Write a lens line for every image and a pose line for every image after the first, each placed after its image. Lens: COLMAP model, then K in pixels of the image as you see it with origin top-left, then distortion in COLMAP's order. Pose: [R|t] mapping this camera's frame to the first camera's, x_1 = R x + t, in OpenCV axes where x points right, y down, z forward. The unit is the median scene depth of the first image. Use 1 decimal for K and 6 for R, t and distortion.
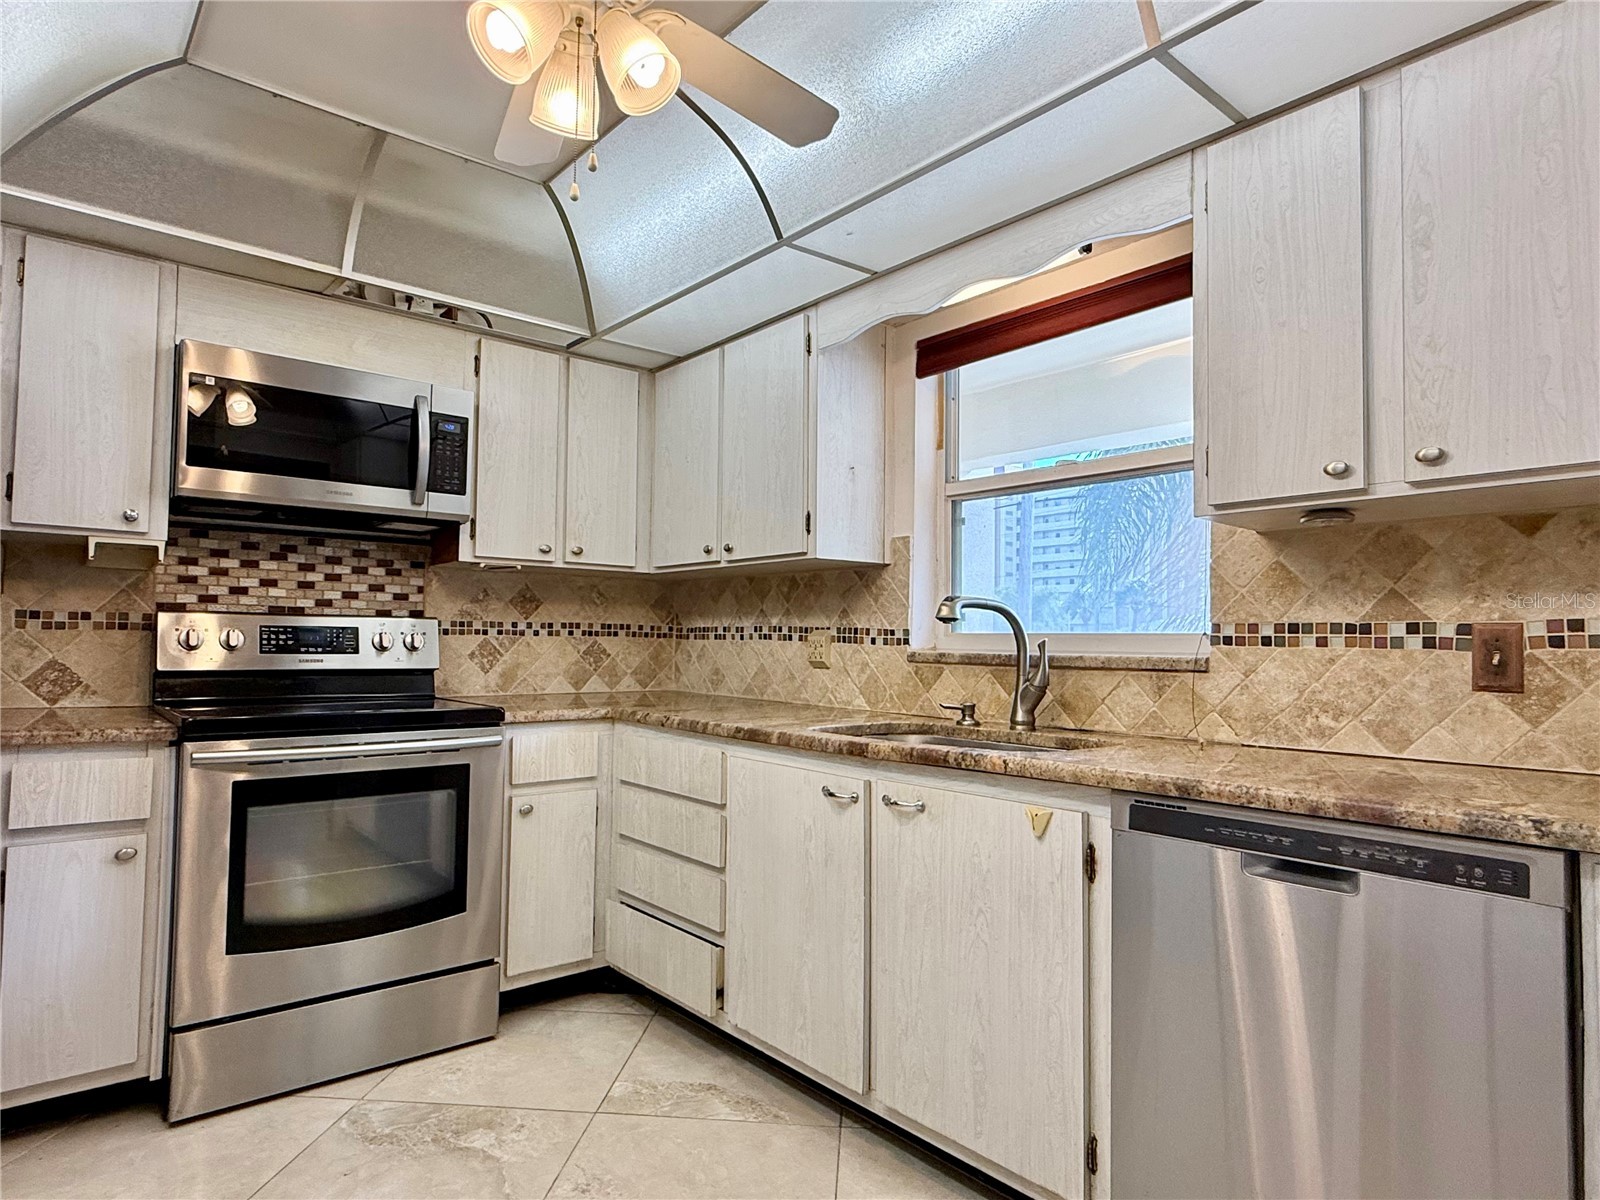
lens RADIAL K [[926.6, 0, 808.5], [0, 926.6, 600.1], [0, 0, 1]] dist [-0.002160, 0.002178]
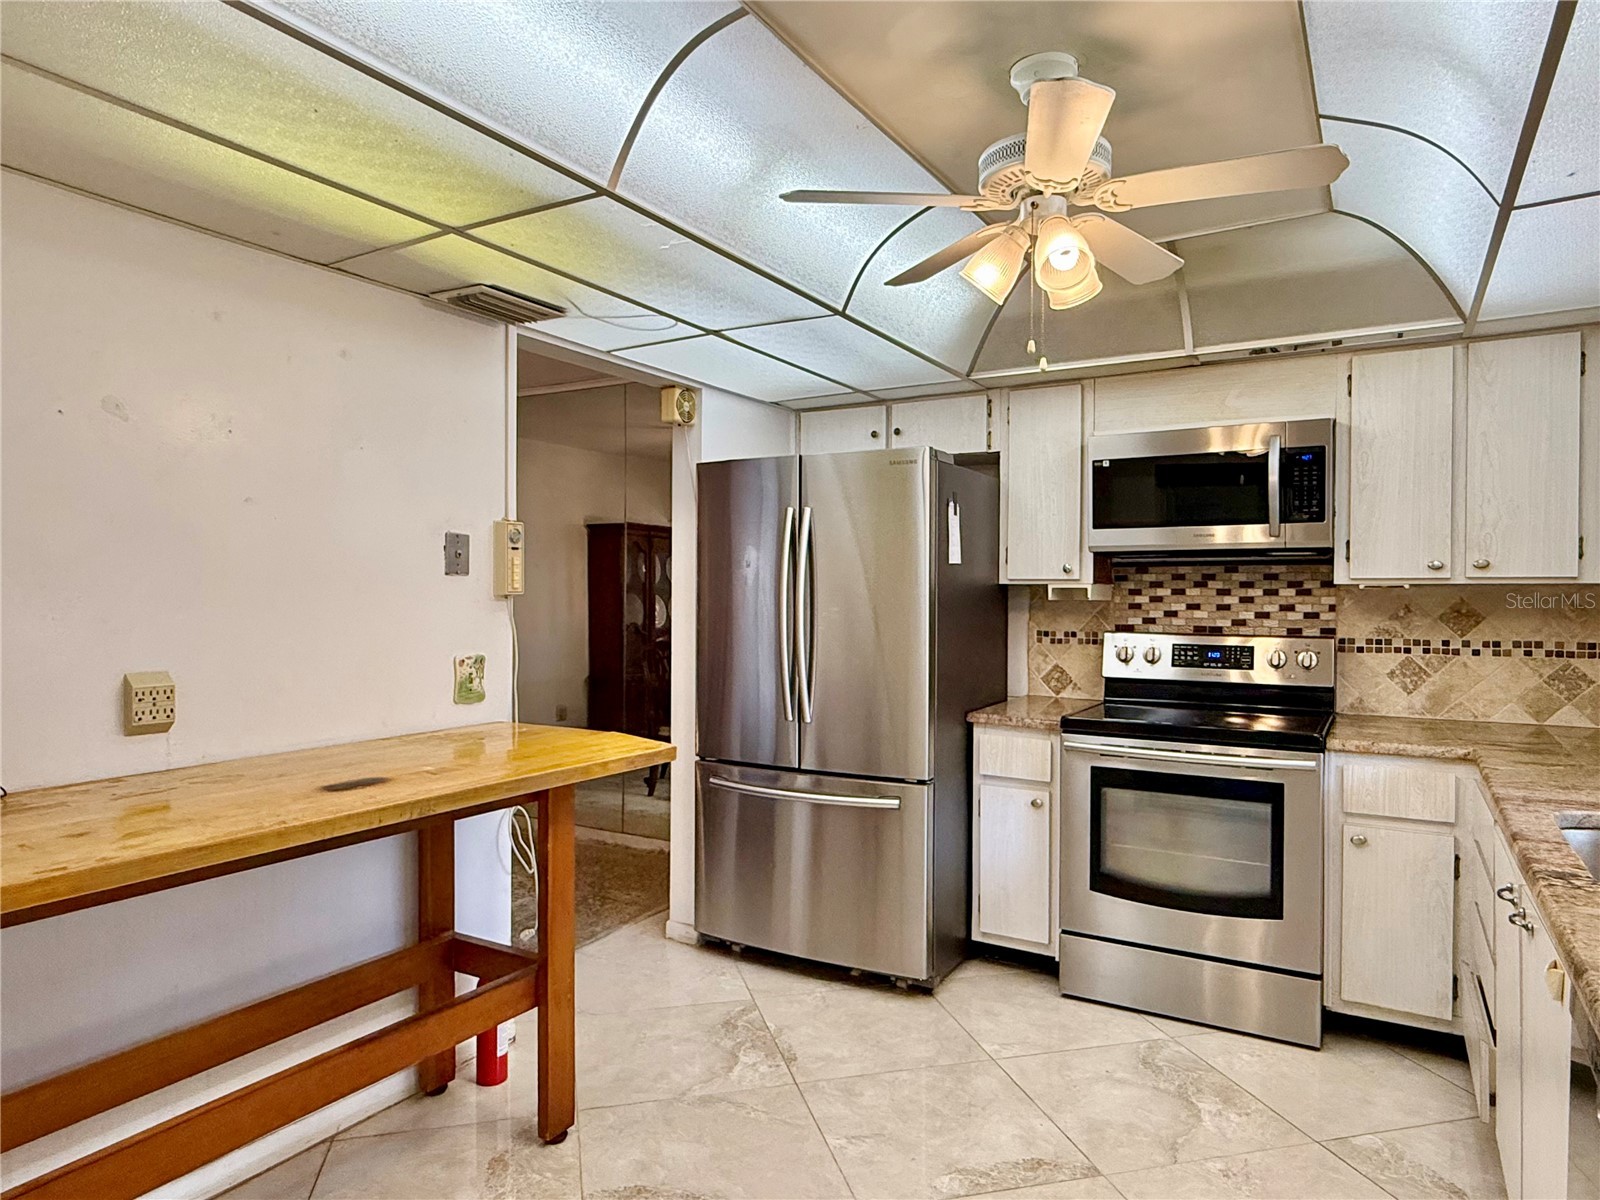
lens RADIAL K [[989.5, 0, 794.7], [0, 989.5, 592.9], [0, 0, 1]] dist [-0.000680, 0.000485]
pose [[0.324444, -0.011656, -0.945833, 0.490241], [0.042181, 0.999108, 0.002157, -0.064098], [0.944964, -0.040596, 0.324646, 0.094048]]
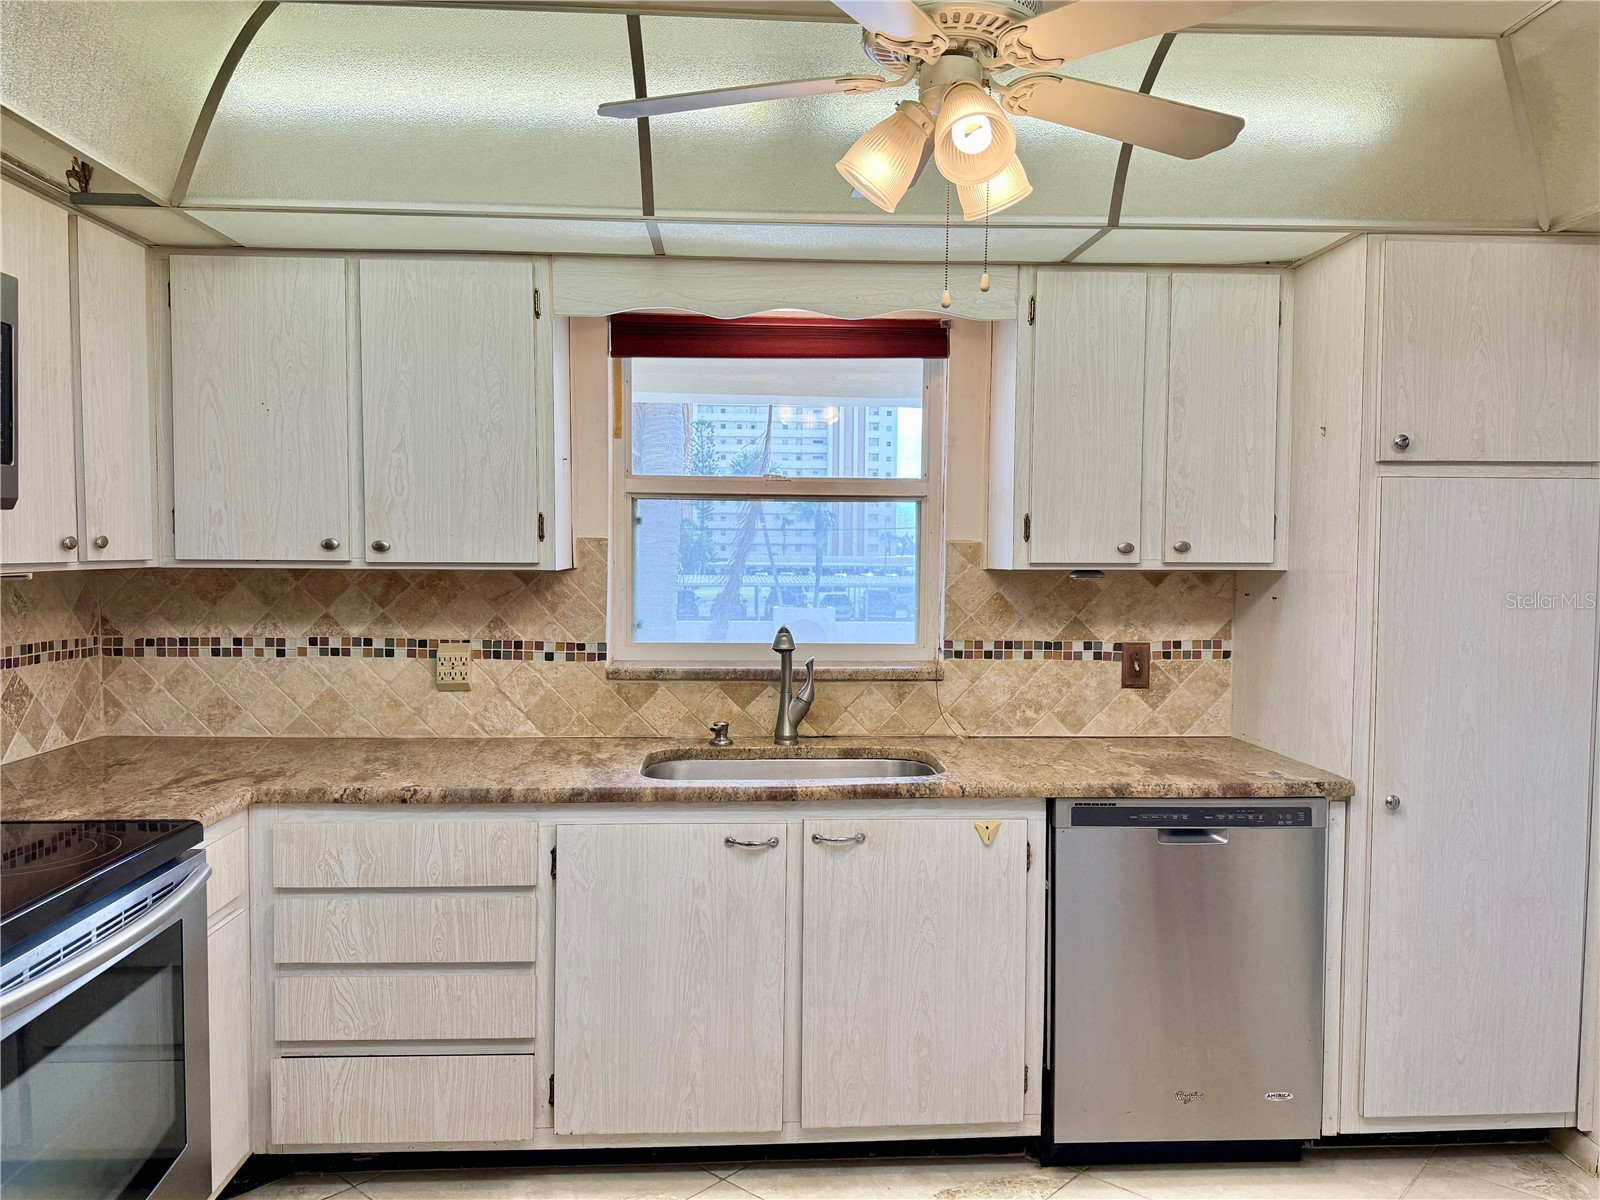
lens RADIAL K [[1126.3, 0, 797.4], [0, 1126.3, 595.9], [0, 0, 1]] dist [0.068960, -0.026427]
pose [[0.611266, -0.037516, 0.790535, -0.662554], [-0.037185, 0.996411, 0.076039, -0.107658], [-0.790551, -0.075876, 0.607677, 0.199259]]
